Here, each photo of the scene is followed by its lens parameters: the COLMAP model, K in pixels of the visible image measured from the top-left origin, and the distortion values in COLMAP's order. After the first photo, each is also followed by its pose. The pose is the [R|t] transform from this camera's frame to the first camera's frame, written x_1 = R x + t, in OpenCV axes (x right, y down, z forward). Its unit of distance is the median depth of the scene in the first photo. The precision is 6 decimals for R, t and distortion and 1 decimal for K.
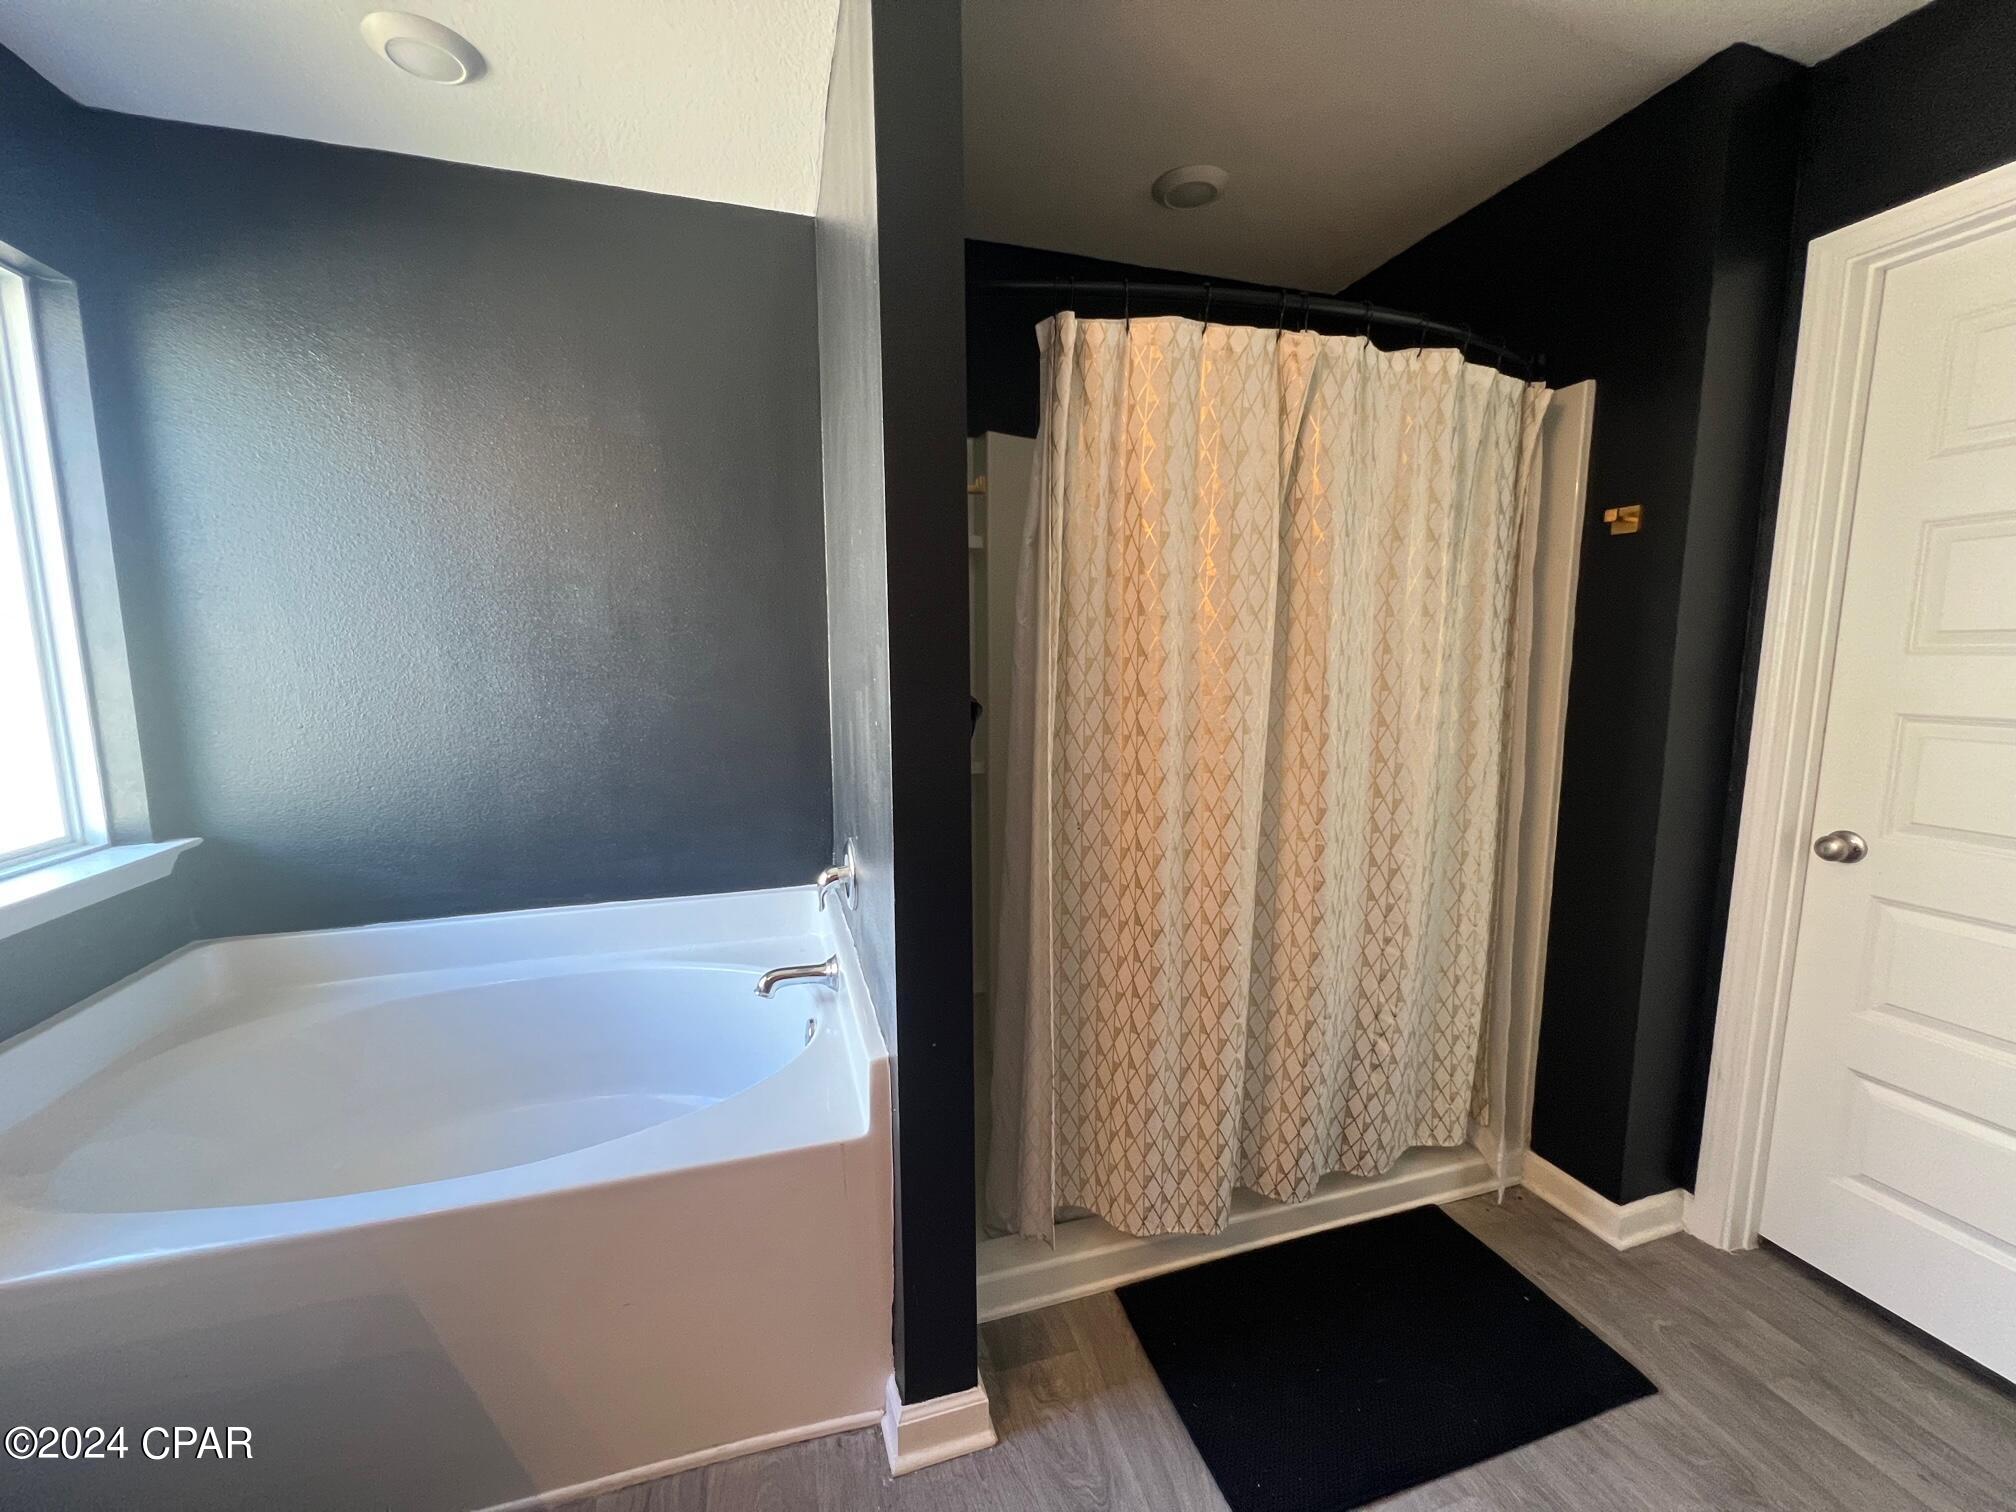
lens RADIAL K [[804.2, 0, 1008.0], [0, 804.2, 756.0], [0, 0, 1]] dist [0.000084, -0.000522]
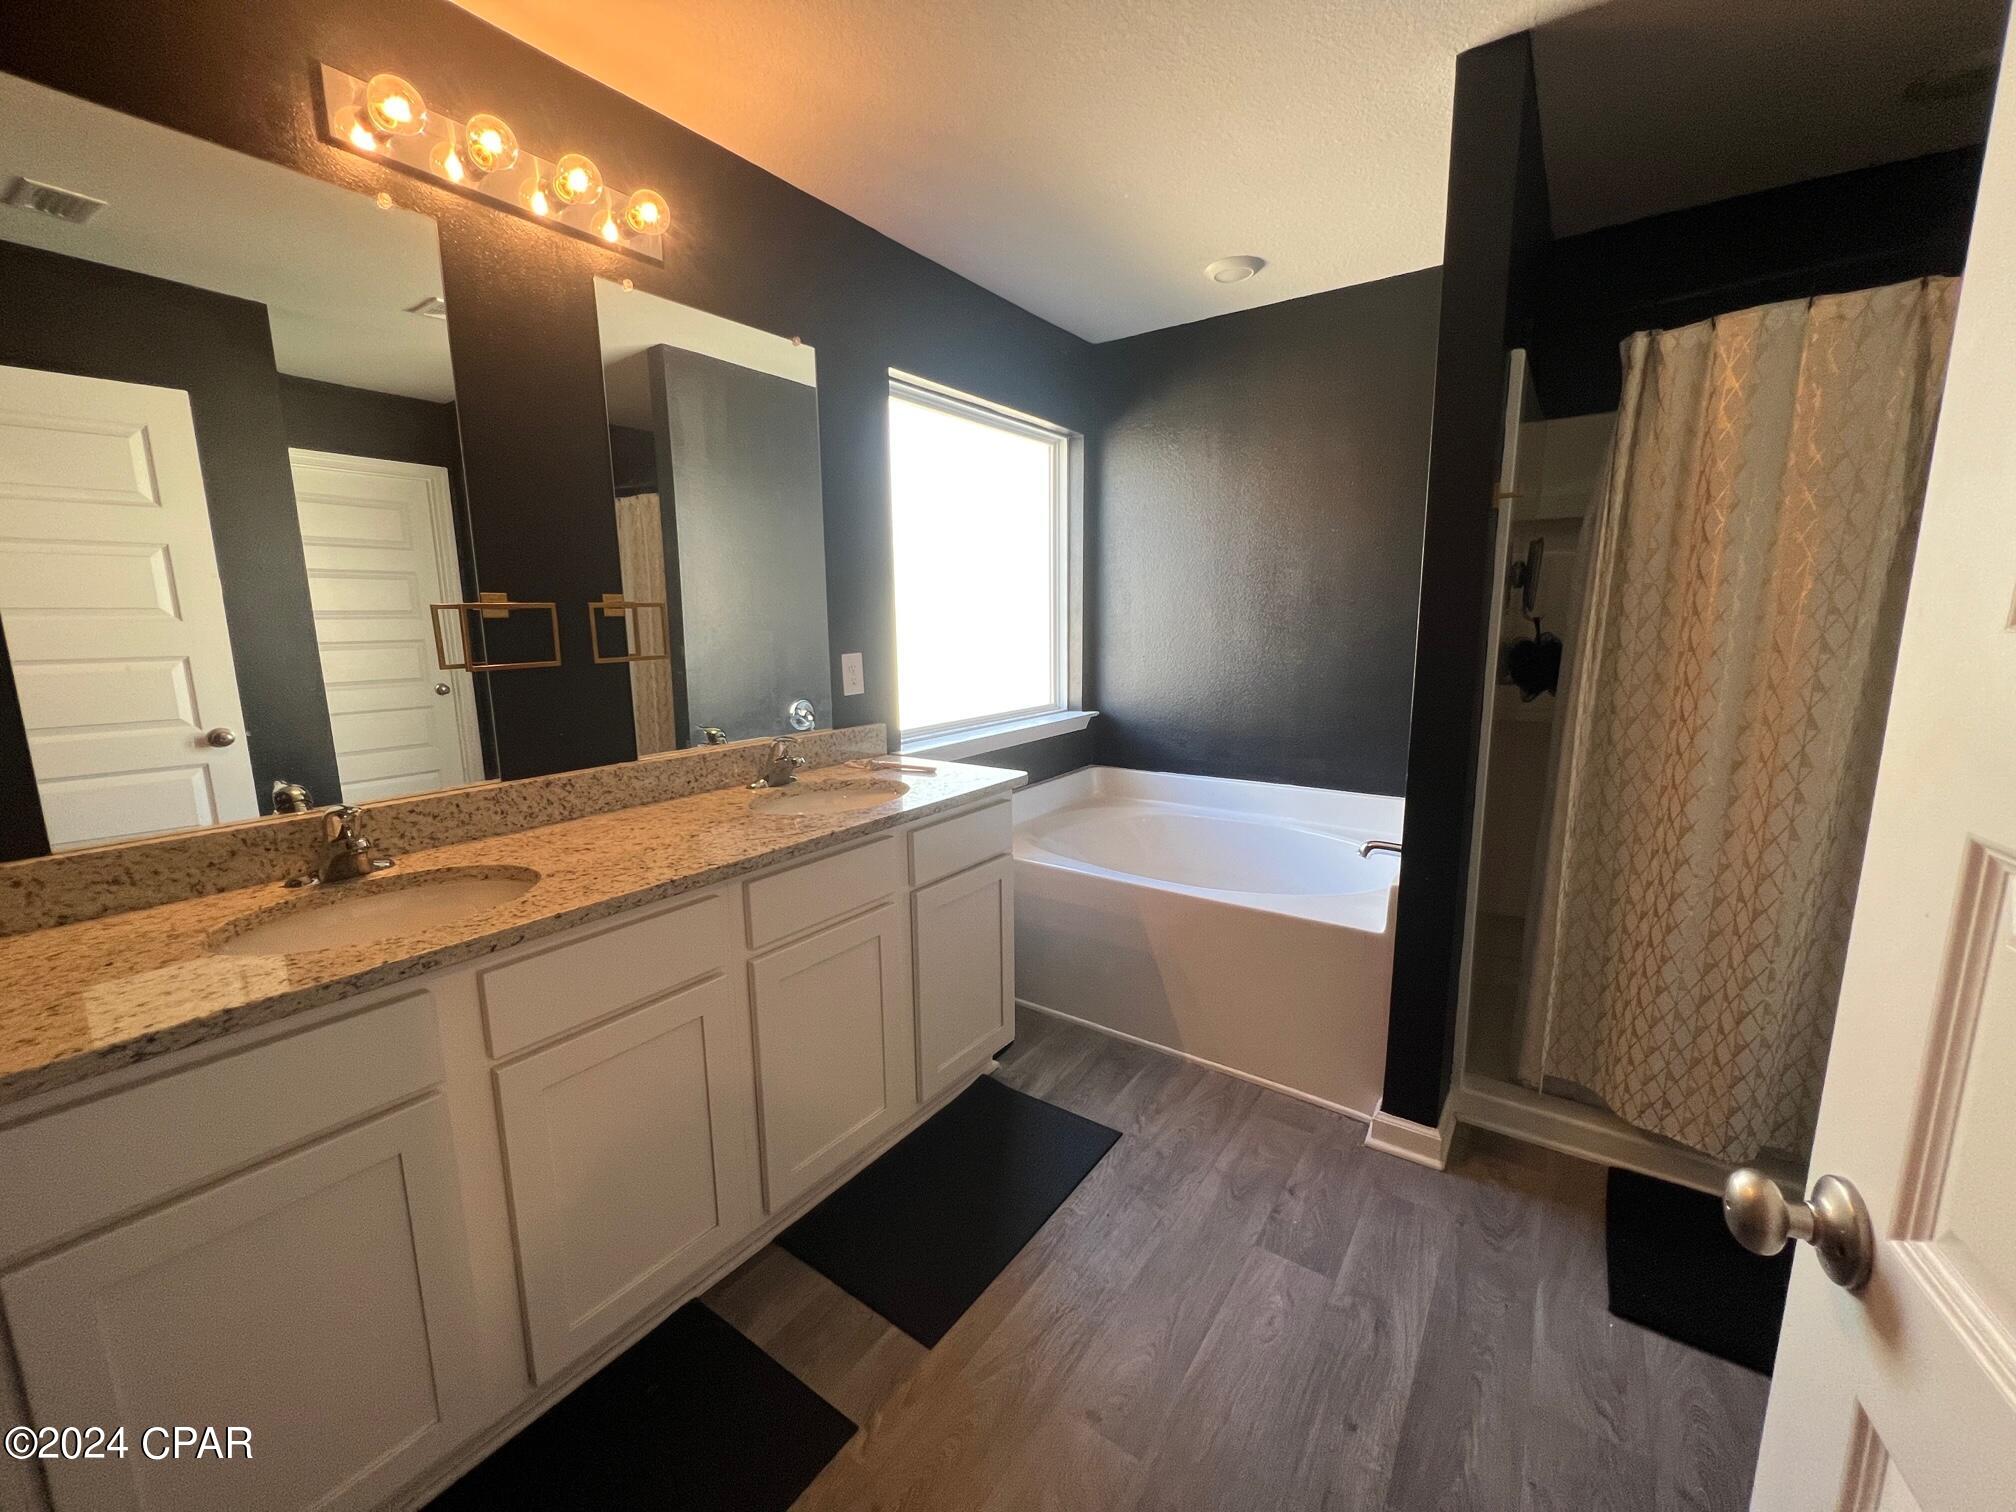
lens RADIAL K [[804.2, 0, 1008.0], [0, 804.2, 756.0], [0, 0, 1]] dist [0.000084, -0.000522]
pose [[0.610888, 0.132240, -0.780595, 0.449223], [-0.092975, 0.991112, 0.095142, 0.049874], [0.786239, 0.014455, 0.617754, -0.423814]]
